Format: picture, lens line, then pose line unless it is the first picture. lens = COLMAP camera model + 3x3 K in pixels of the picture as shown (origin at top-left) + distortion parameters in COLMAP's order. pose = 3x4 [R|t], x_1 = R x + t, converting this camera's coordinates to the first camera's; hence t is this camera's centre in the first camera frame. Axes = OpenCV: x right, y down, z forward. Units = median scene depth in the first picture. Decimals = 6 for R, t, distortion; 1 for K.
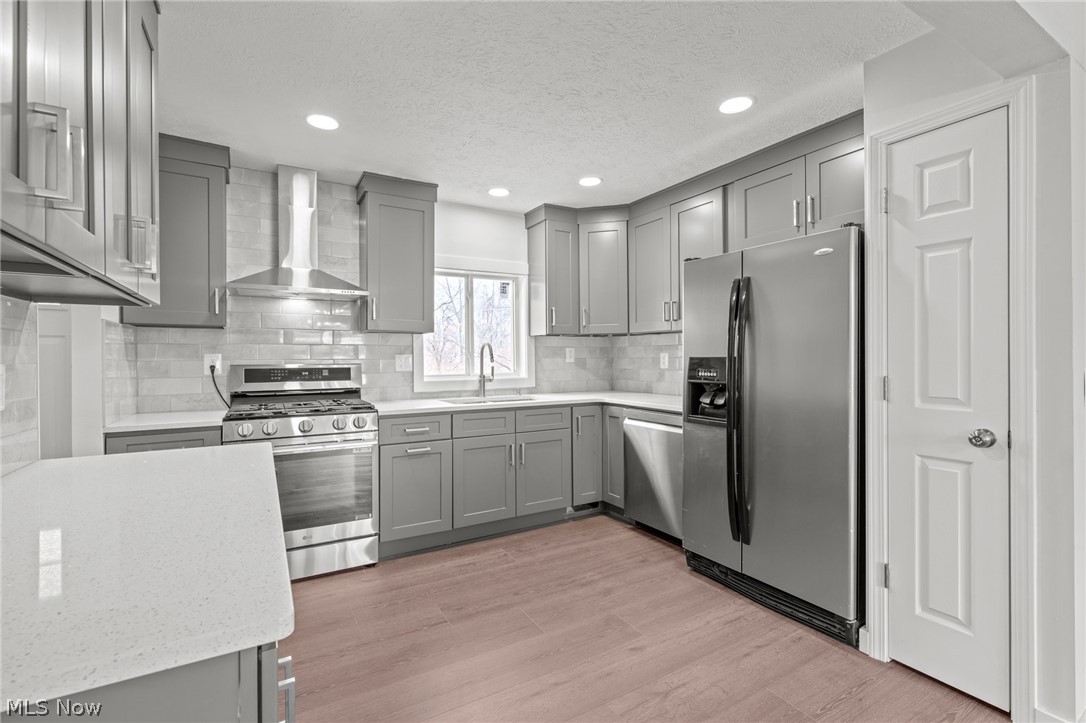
lens RADIAL K [[479.4, 0, 542.9], [0, 479.4, 358.0], [0, 0, 1]] dist [0.001336, -0.000451]
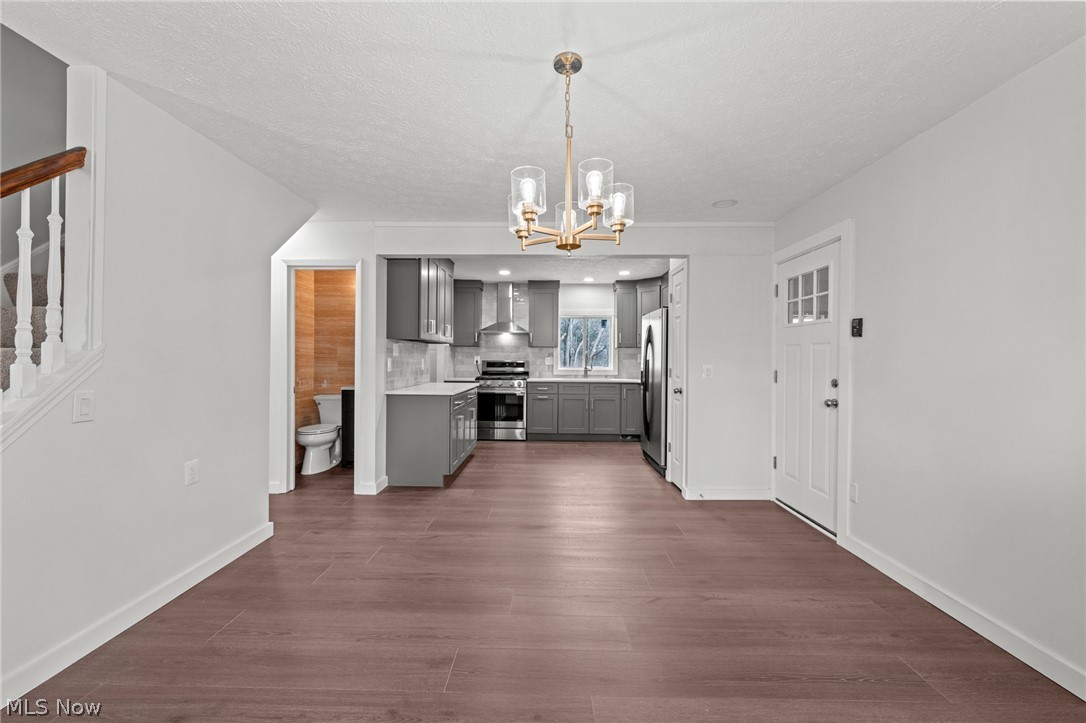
lens RADIAL K [[424.2, 0, 545.8], [0, 424.2, 359.2], [0, 0, 1]] dist [-0.004429, 0.000979]
pose [[0.855764, 0.012808, -0.517208, 0.825938], [-0.013082, 0.999910, 0.003118, -0.003877], [0.517201, 0.004098, 0.855854, -0.784710]]
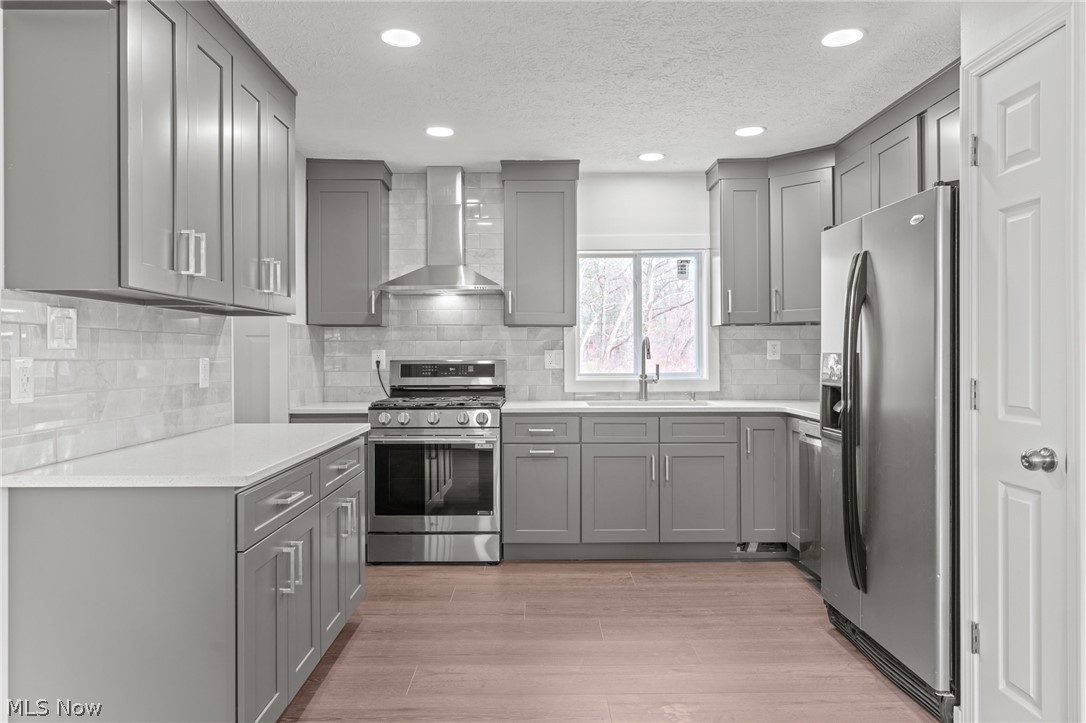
lens RADIAL K [[717.5, 0, 547.5], [0, 717.5, 353.9], [0, 0, 1]] dist [-0.006397, 0.008132]
pose [[0.869280, 0.001202, -0.494318, 0.435354], [-0.001396, 0.999999, -0.000023, -0.000322], [0.494317, 0.000710, 0.869281, -0.213549]]
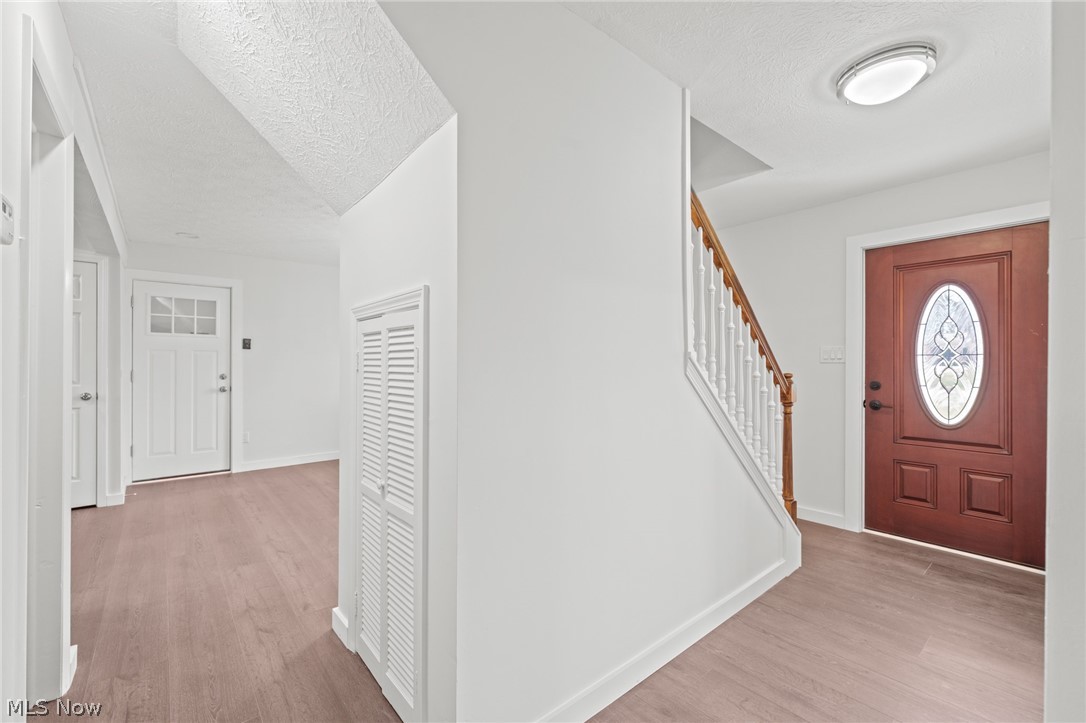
lens RADIAL K [[447.2, 0, 543.3], [0, 447.2, 365.0], [0, 0, 1]] dist [-0.002938, -0.000122]
pose [[-0.175263, 0.002748, 0.984518, -0.929747], [-0.001754, 0.999994, -0.003104, 0.005936], [-0.984520, -0.002270, -0.175257, -0.478264]]
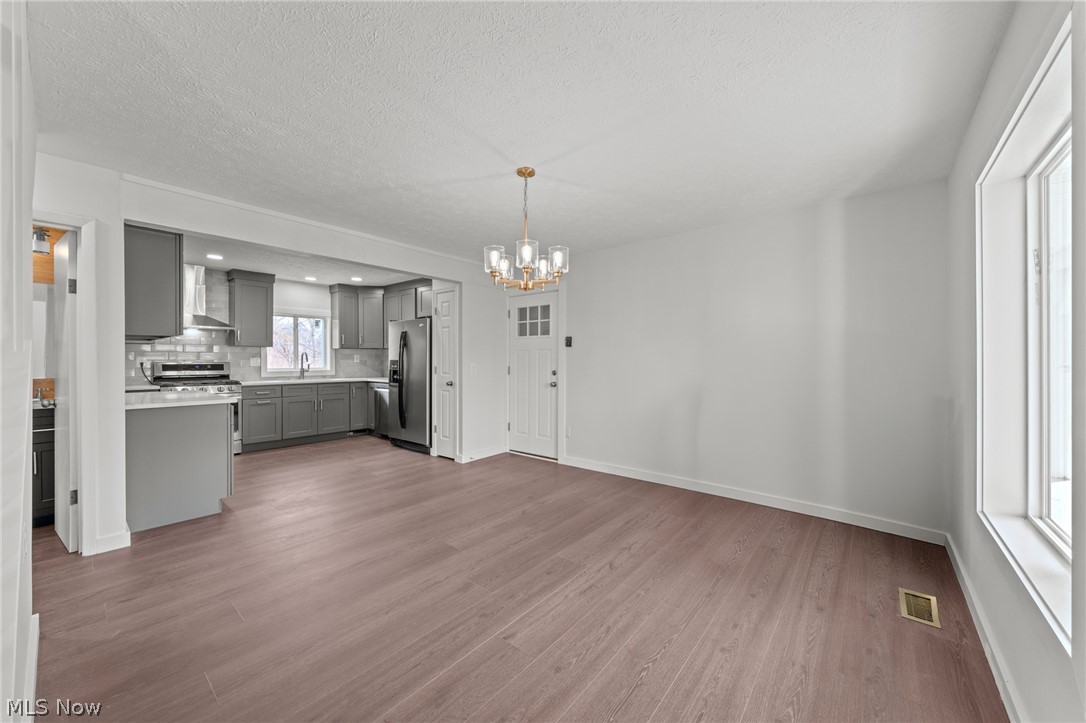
lens RADIAL K [[397.4, 0, 540.7], [0, 397.4, 361.9], [0, 0, 1]] dist [-0.003270, -0.000214]
pose [[0.939971, 0.005186, 0.341215, 0.297867], [-0.006285, 0.999978, 0.002114, -0.000854], [-0.341197, -0.004131, 0.939983, -1.084303]]
